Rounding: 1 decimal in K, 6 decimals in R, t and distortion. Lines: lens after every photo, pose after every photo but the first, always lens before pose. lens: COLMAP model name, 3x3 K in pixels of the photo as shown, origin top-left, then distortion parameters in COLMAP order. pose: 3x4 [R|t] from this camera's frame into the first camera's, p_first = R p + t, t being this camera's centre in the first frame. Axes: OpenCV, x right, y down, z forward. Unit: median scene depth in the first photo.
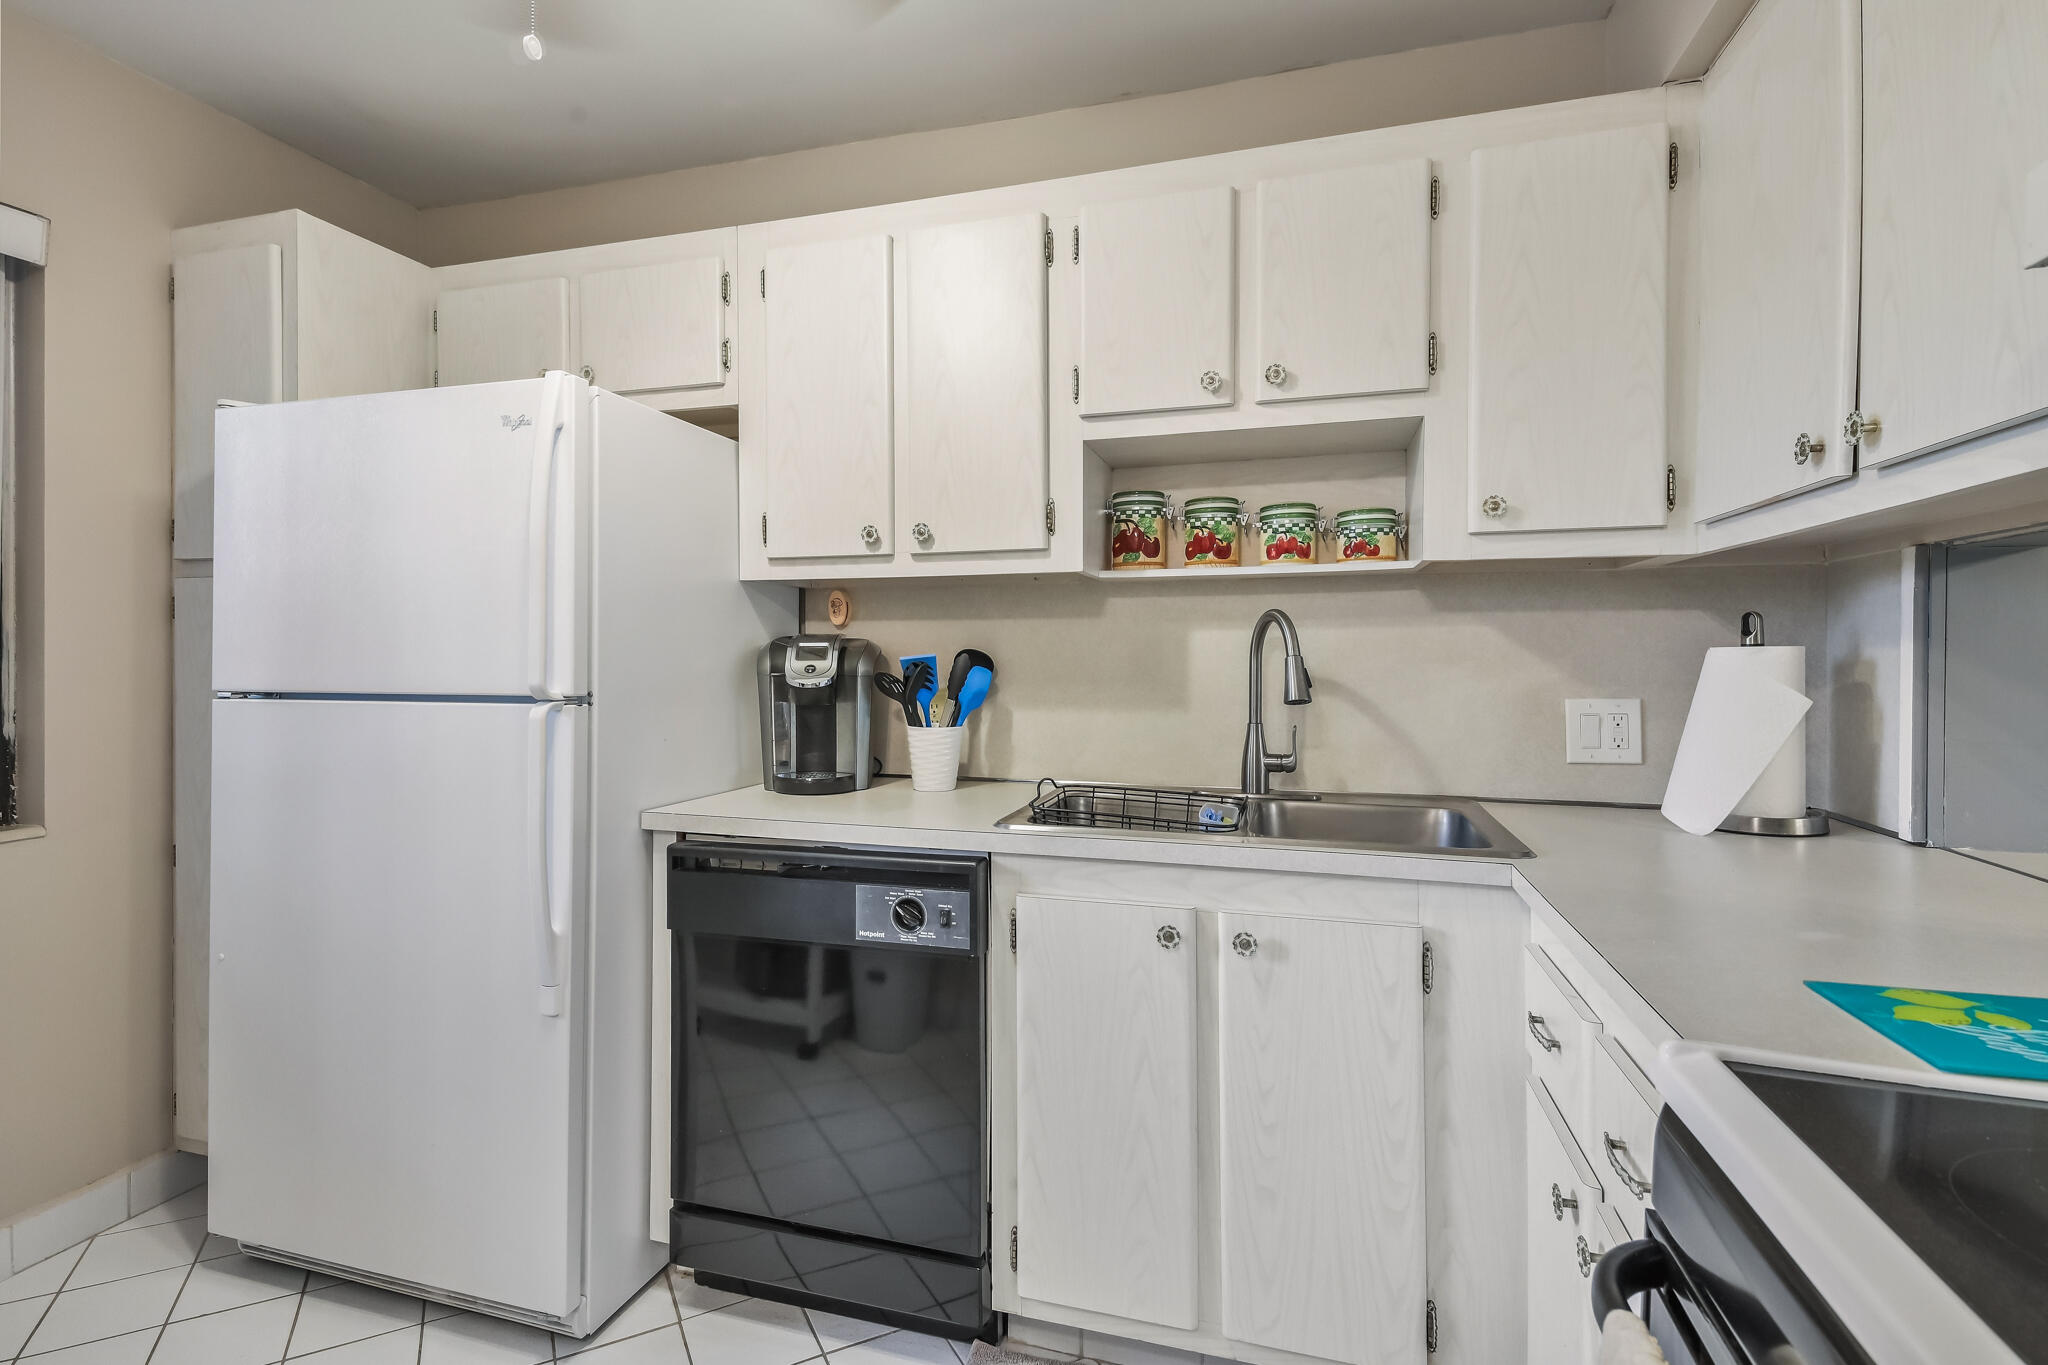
lens RADIAL K [[997.2, 0, 1030.5], [0, 997.2, 664.7], [0, 0, 1]] dist [0.026780, -0.008332]
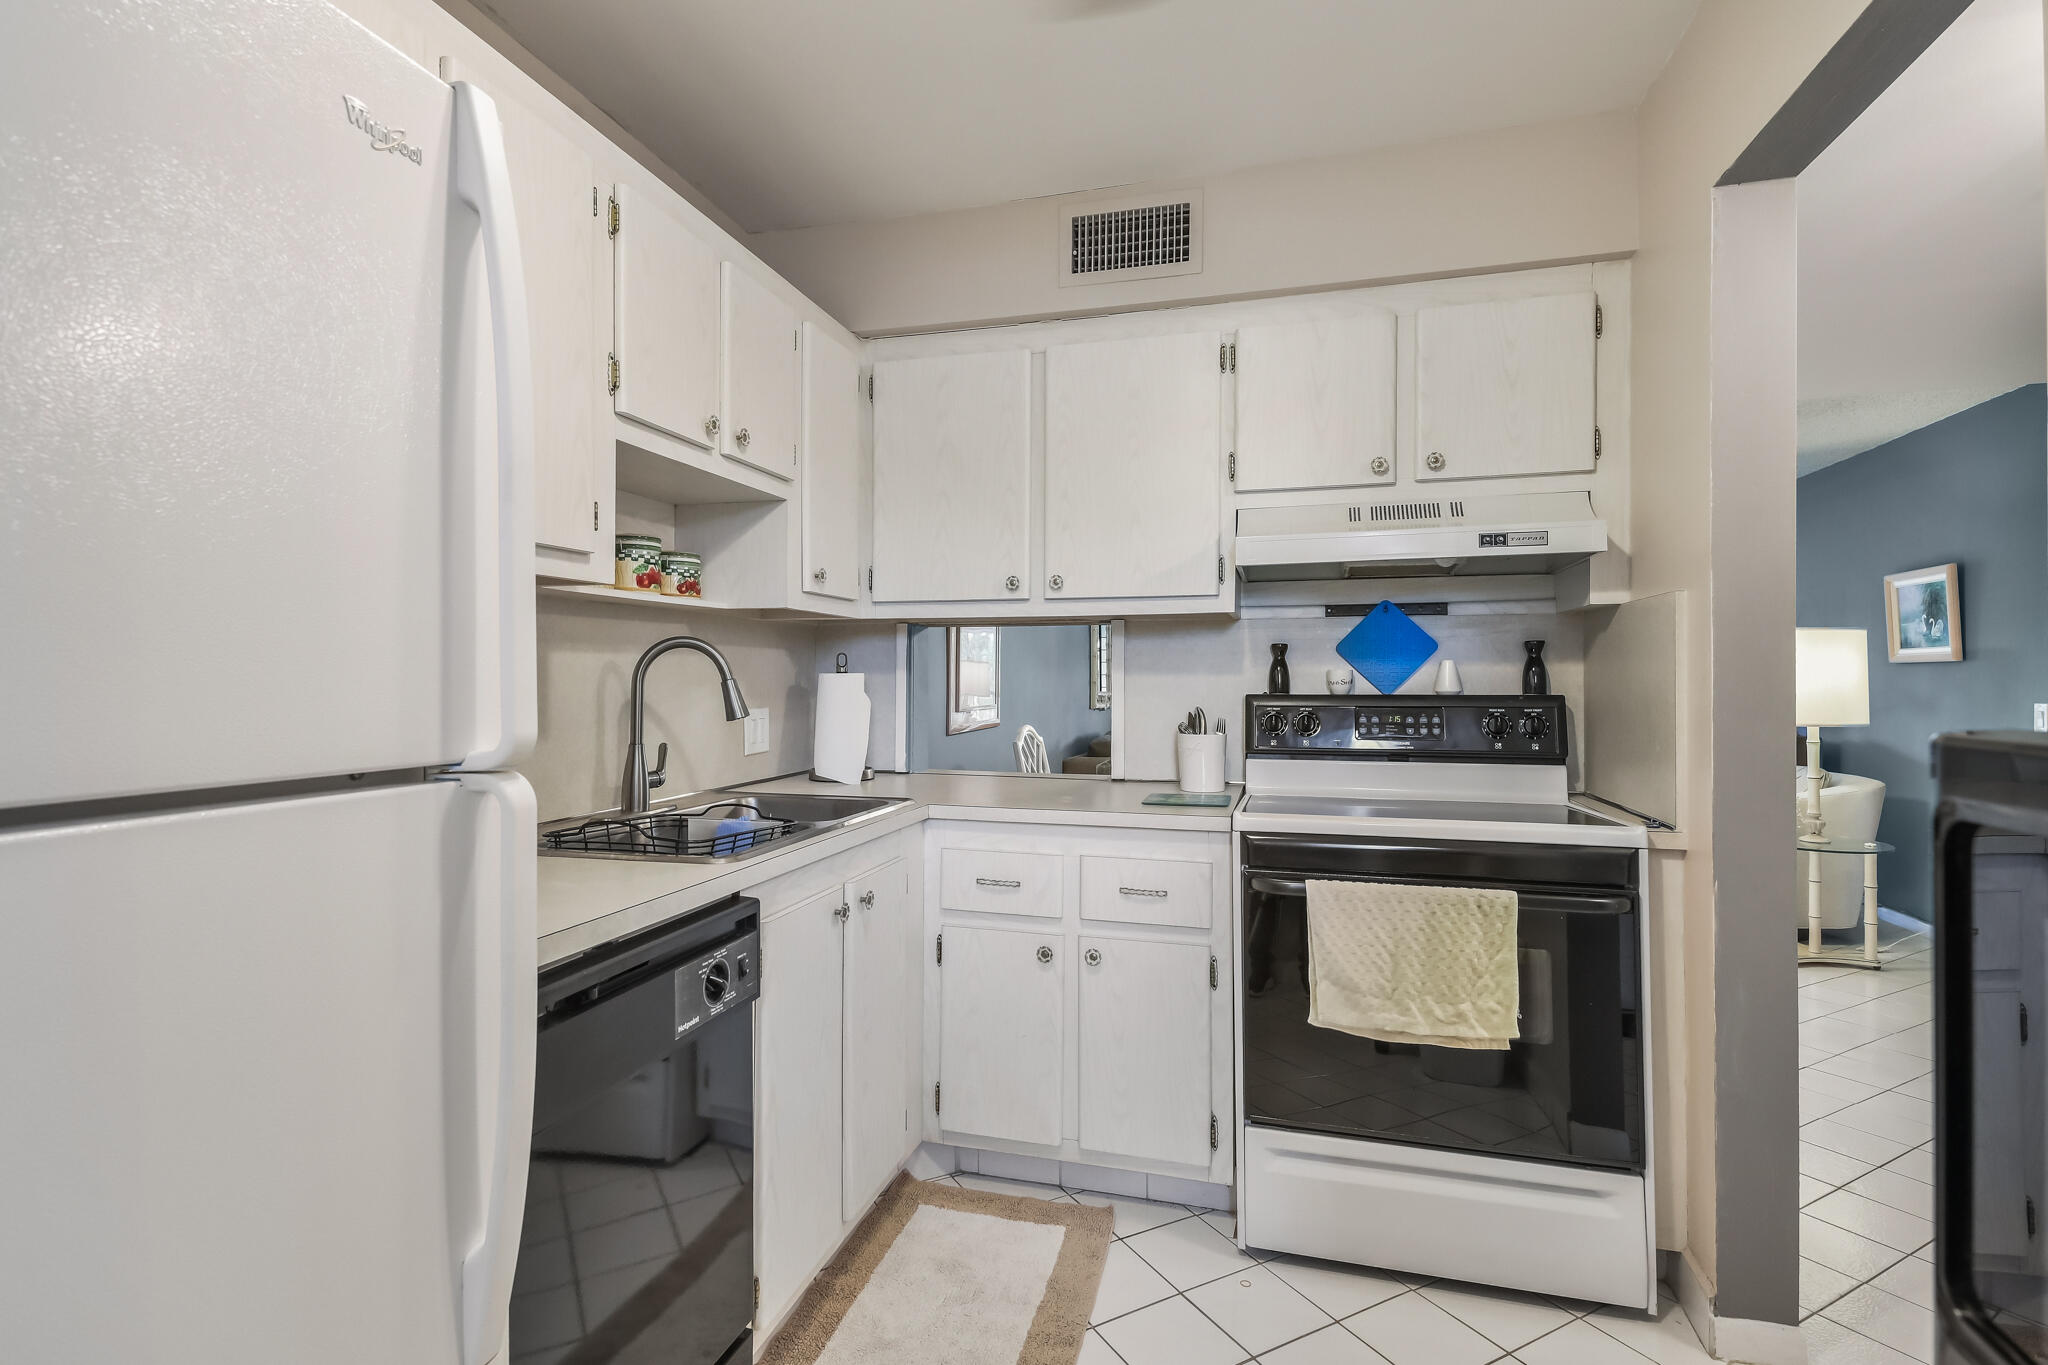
lens RADIAL K [[997.2, 0, 1015.8], [0, 997.2, 677.7], [0, 0, 1]] dist [0.026780, -0.008332]
pose [[-0.016391, 0.000785, 0.999865, -0.894216], [0.002812, 0.999996, -0.000739, -0.009311], [-0.999862, 0.002800, -0.016394, 0.682886]]
